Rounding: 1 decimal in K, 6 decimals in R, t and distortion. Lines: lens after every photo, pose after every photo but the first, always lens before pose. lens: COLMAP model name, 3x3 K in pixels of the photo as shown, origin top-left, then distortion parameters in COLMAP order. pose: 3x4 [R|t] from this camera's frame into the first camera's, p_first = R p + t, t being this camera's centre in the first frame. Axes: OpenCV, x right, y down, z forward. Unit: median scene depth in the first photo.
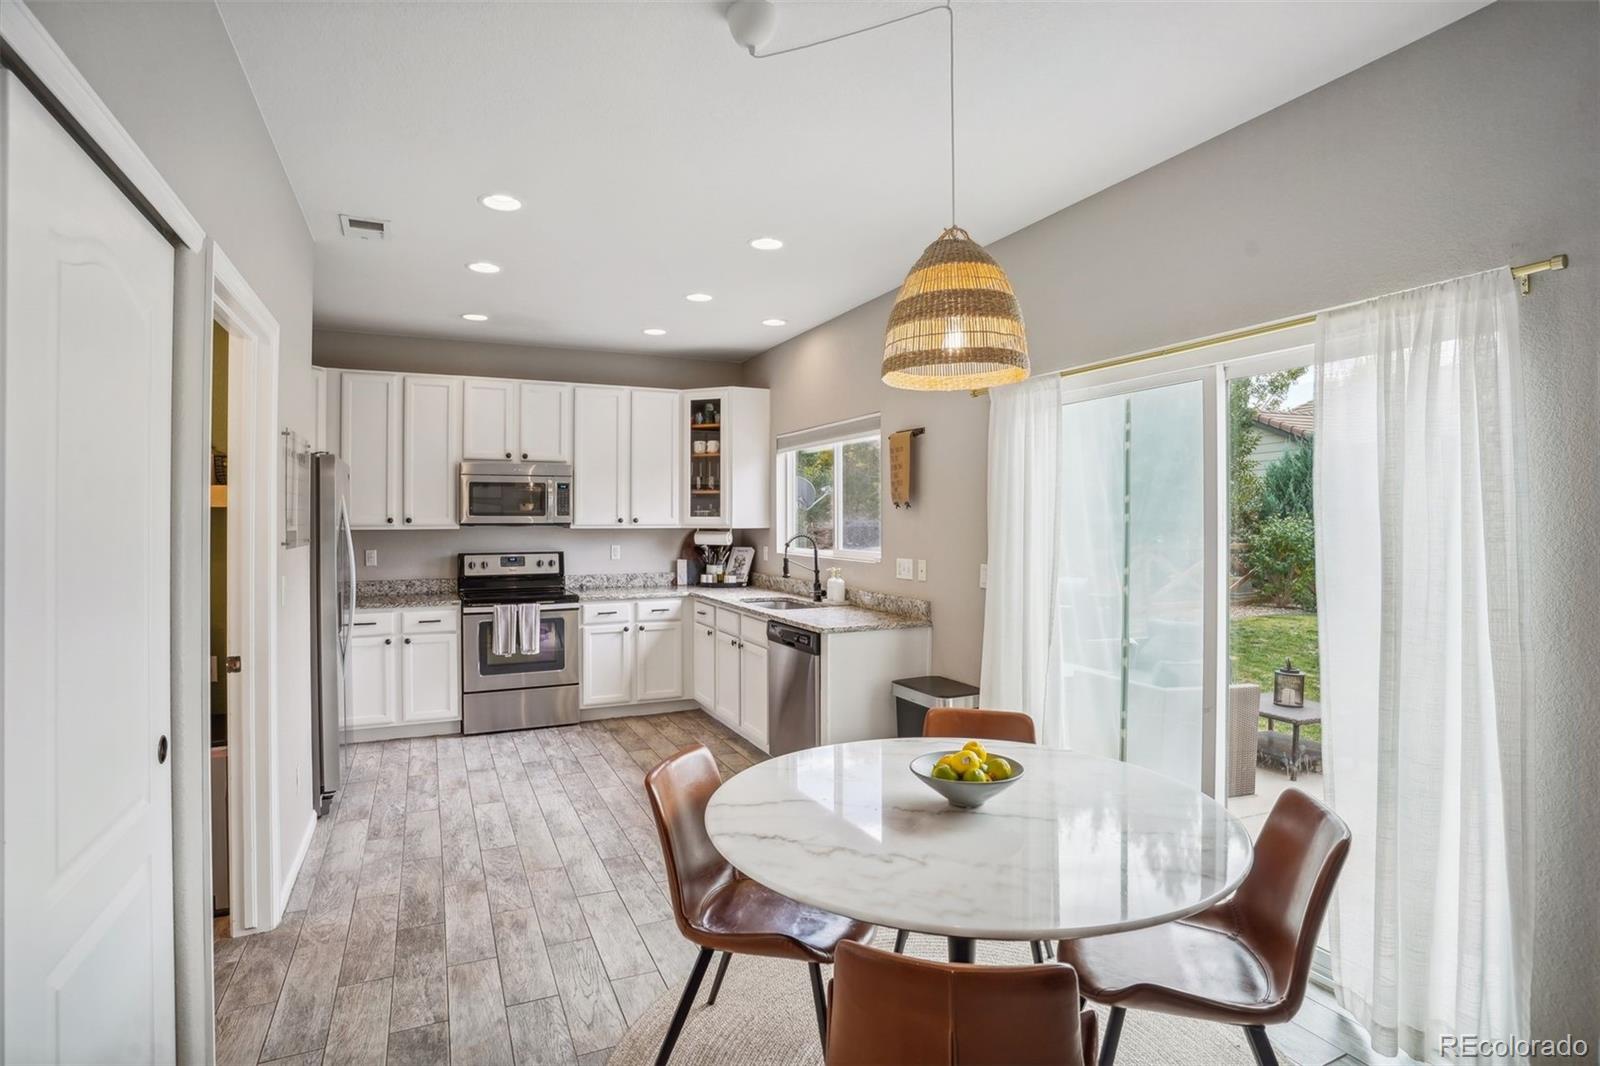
lens RADIAL K [[784.8, 0, 793.5], [0, 784.8, 519.2], [0, 0, 1]] dist [-0.080390, 0.034141]
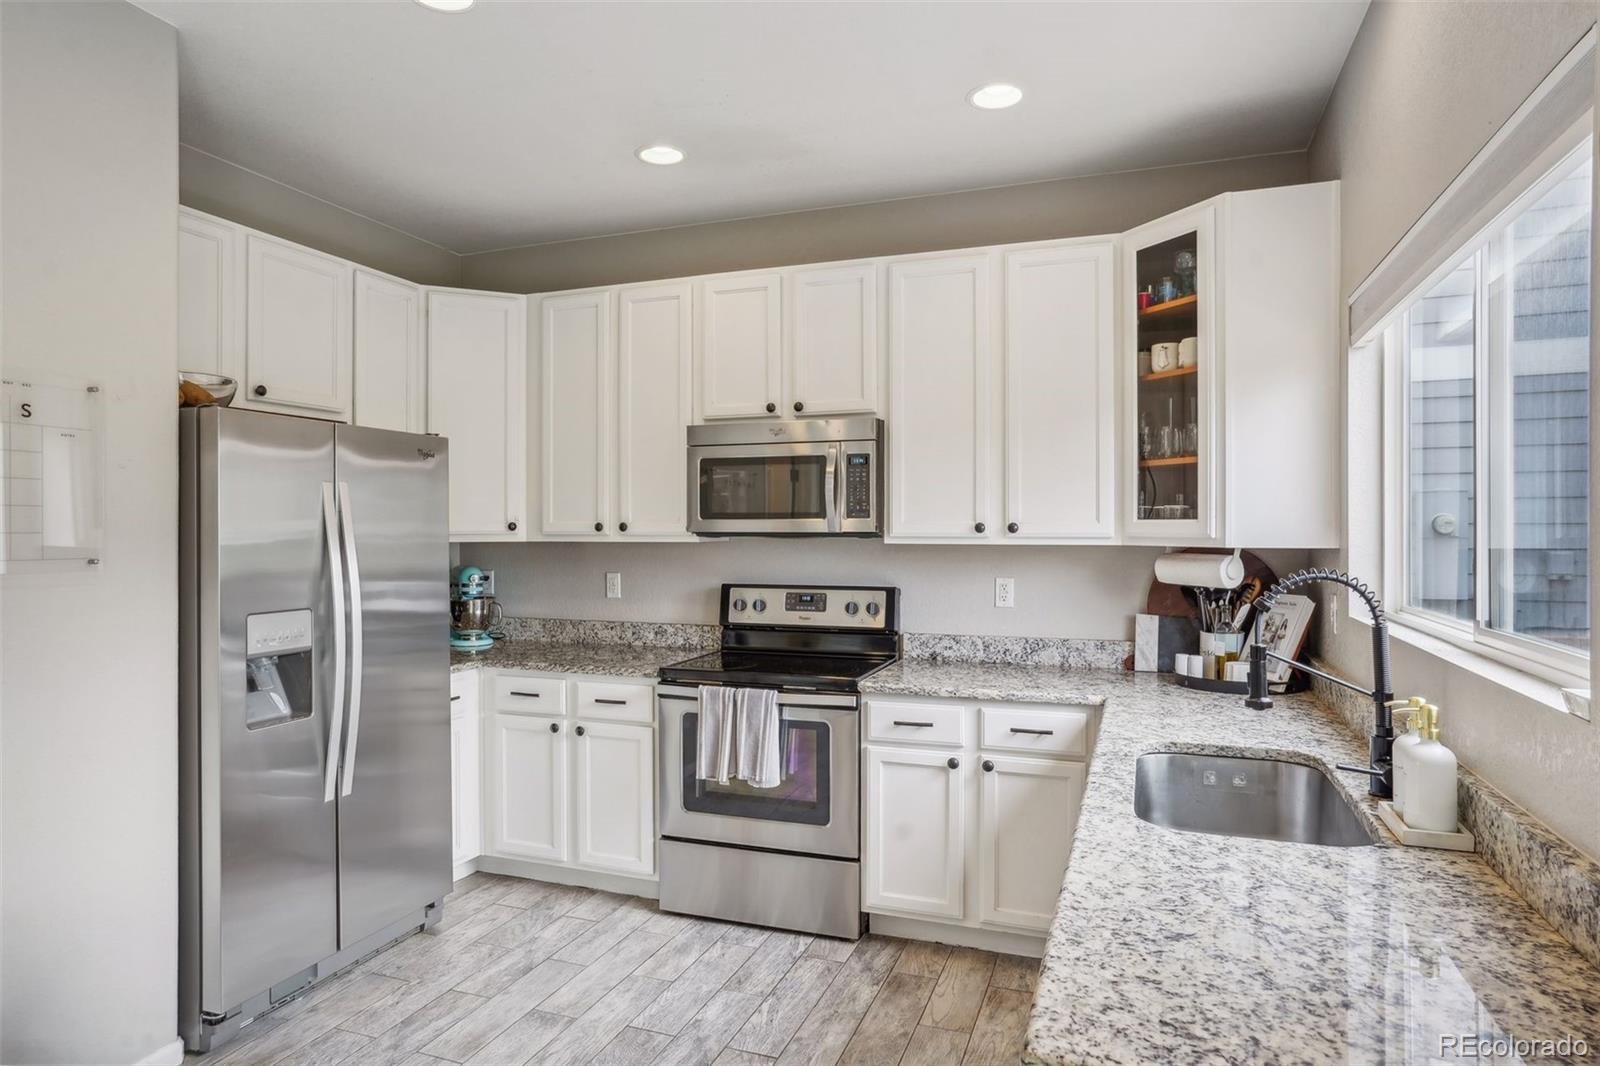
lens RADIAL K [[943.7, 0, 800.0], [0, 943.7, 533.0], [0, 0, 1]] dist [-0.058638, 0.050673]
pose [[0.702629, 0.004628, -0.711541, 0.114232], [-0.001783, 0.999987, 0.004744, 0.002352], [0.711554, -0.002065, 0.702628, 0.540476]]
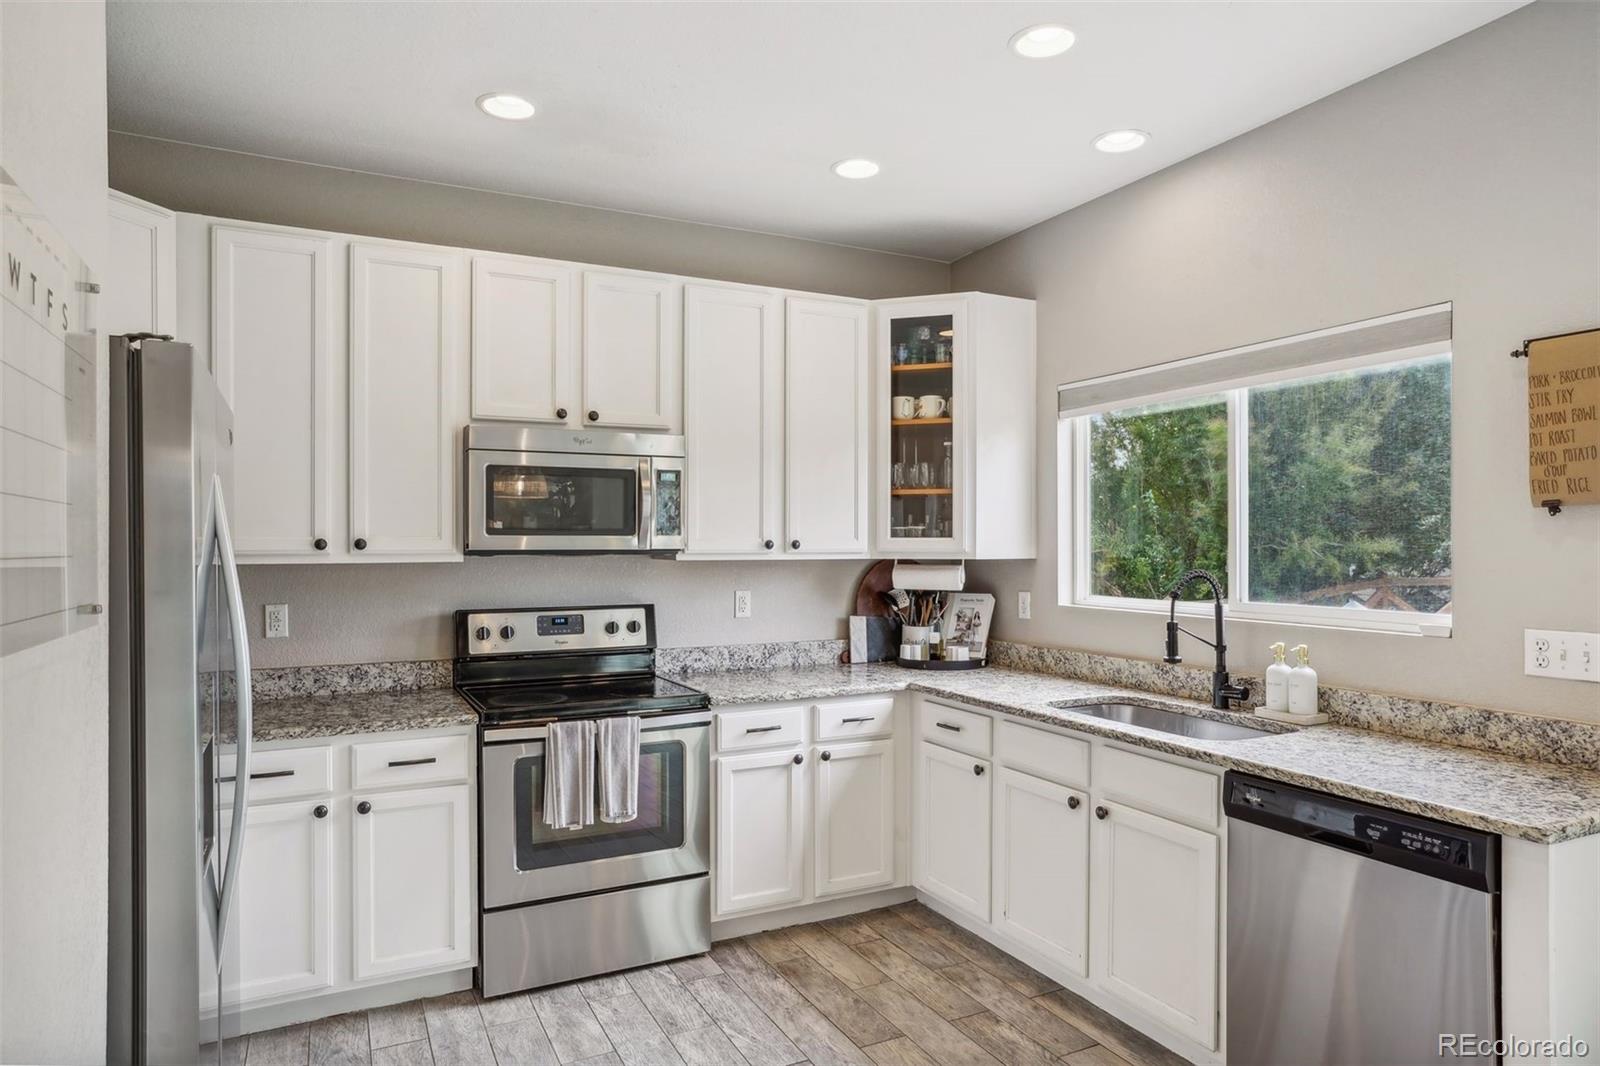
lens RADIAL K [[952.1, 0, 800.6], [0, 952.1, 550.3], [0, 0, 1]] dist [-0.050666, 0.049815]
pose [[0.999661, -0.000476, 0.026019, -0.225806], [0.000329, 0.999984, 0.005662, 0.001949], [-0.026021, -0.005651, 0.999645, 0.381804]]
